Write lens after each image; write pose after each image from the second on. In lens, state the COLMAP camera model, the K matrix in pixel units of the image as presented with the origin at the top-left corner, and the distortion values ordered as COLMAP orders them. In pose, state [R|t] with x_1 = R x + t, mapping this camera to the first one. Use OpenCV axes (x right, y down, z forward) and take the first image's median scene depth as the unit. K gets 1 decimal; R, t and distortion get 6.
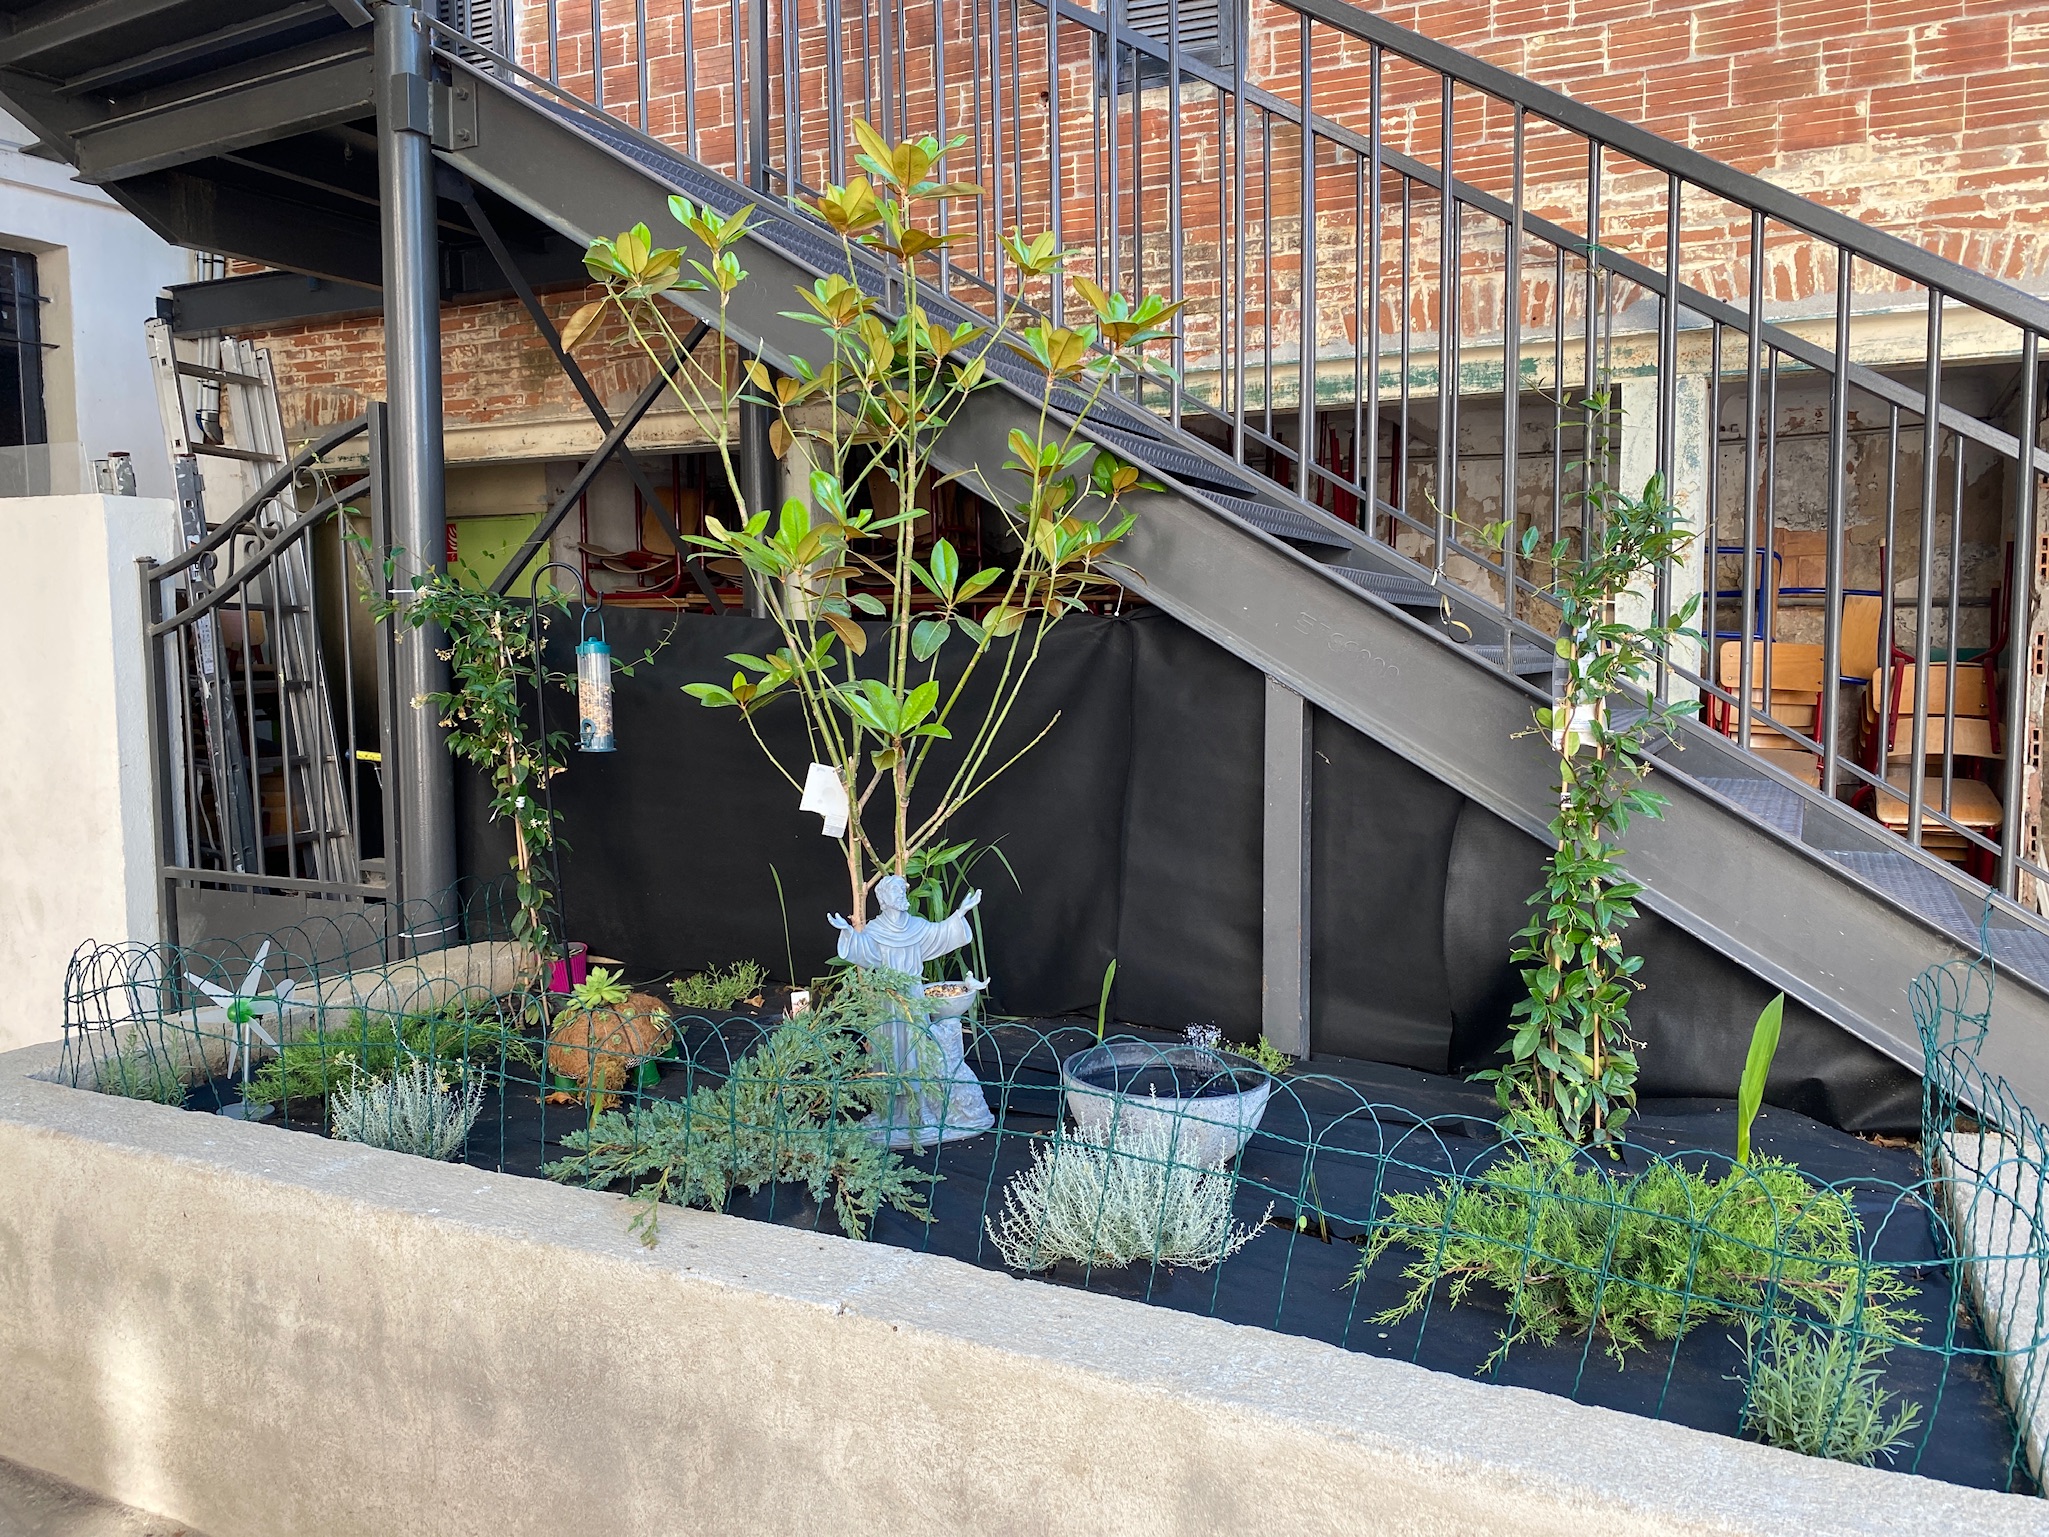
lens RADIAL K [[1576.6, 0, 1024.5], [0, 1576.6, 768.5], [0, 0, 1]] dist [0.028310, -0.024928]
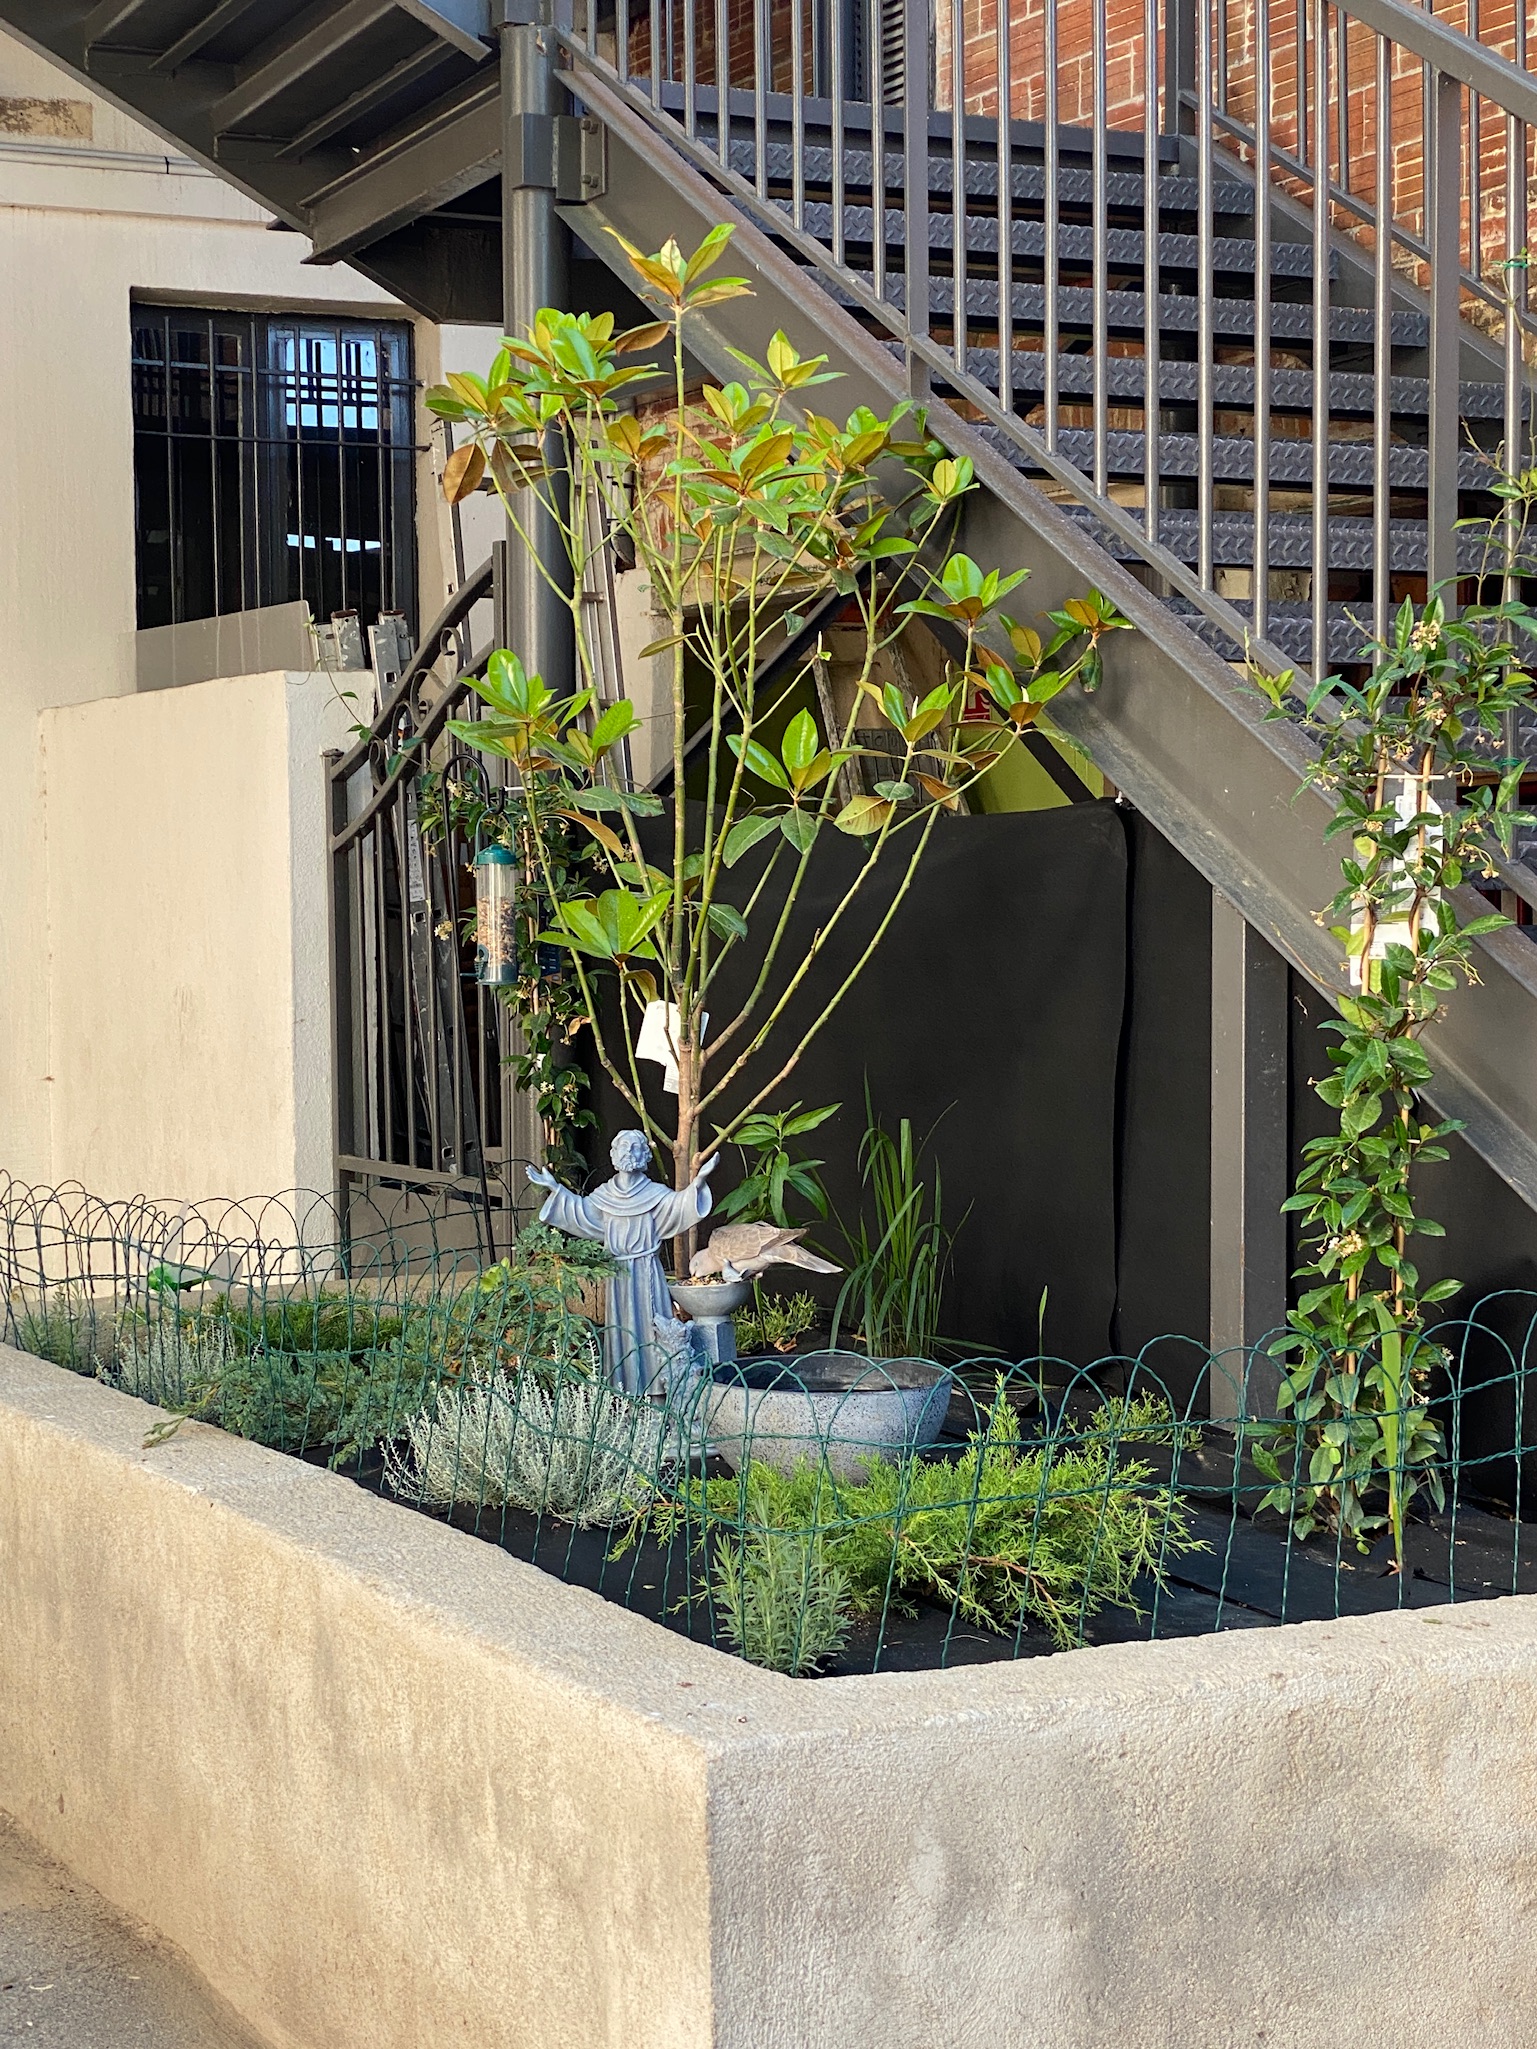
lens RADIAL K [[3588.1, 0, 768.5], [0, 3588.1, 1024.5], [0, 0, 1]] dist [0.094950, 0.069763]
pose [[0.812567, 0.018949, -0.582560, 0.759090], [-0.041233, 0.998836, -0.025023, 0.041343], [0.581408, 0.044354, 0.812402, -0.340786]]
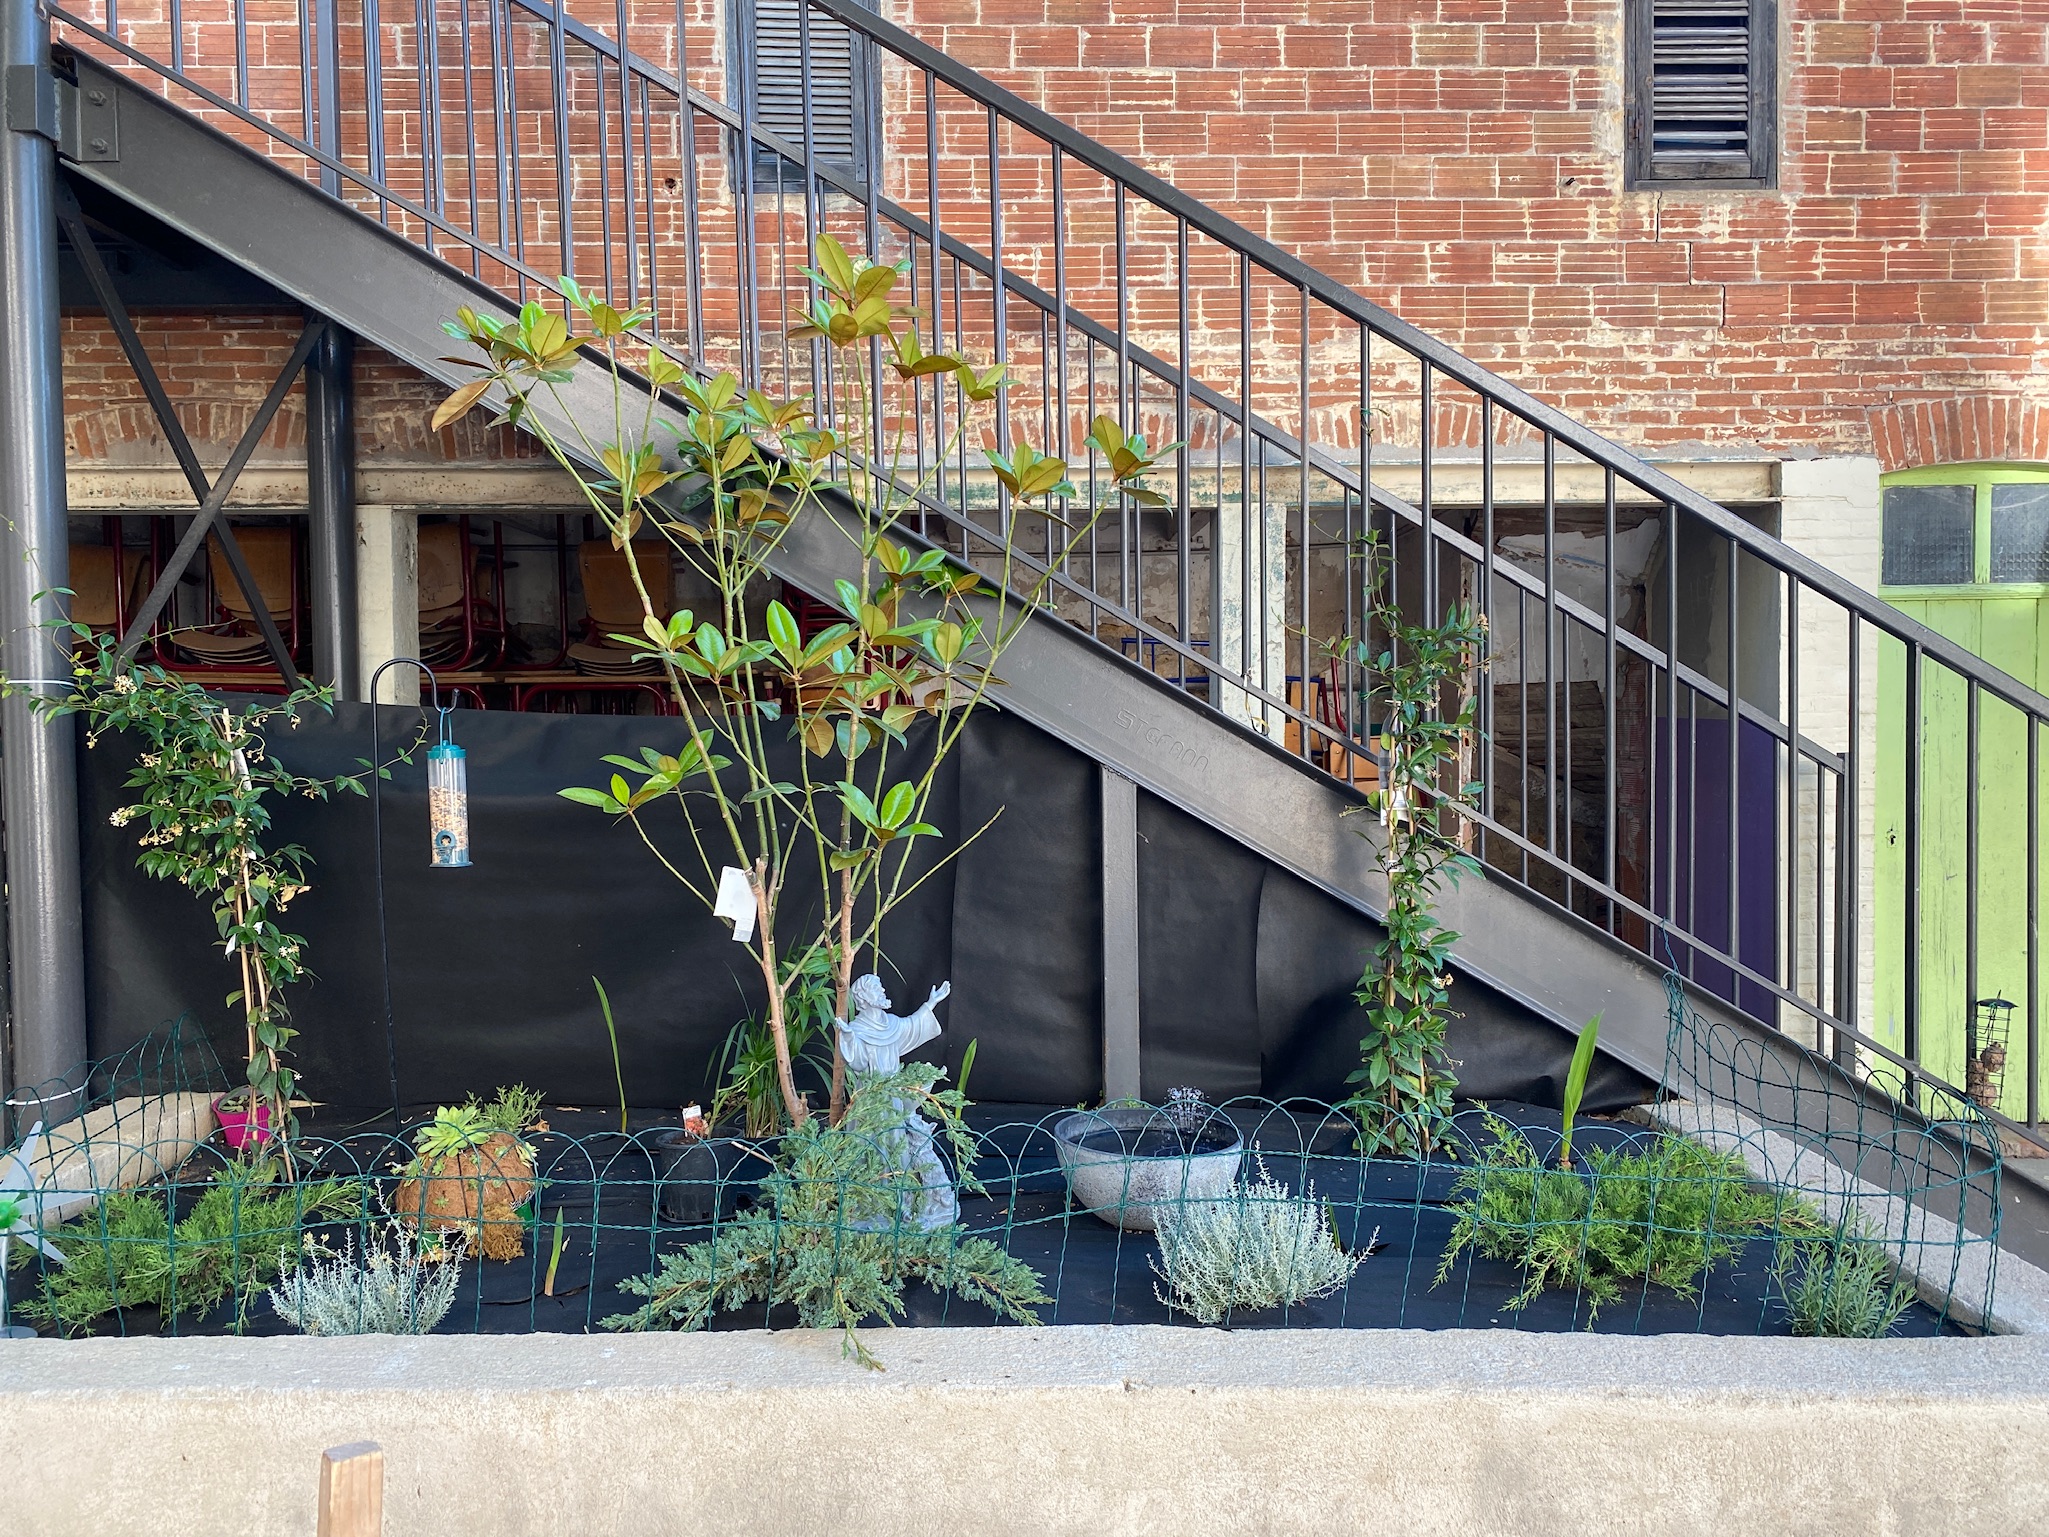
lens RADIAL K [[1575.7, 0, 1021.6], [0, 1575.7, 781.9], [0, 0, 1]] dist [0.027164, -0.022026]
pose [[0.891948, -0.027067, 0.451327, -0.321425], [0.042135, 0.998839, -0.023369, -0.020102], [-0.450170, 0.039860, 0.892053, 0.035526]]
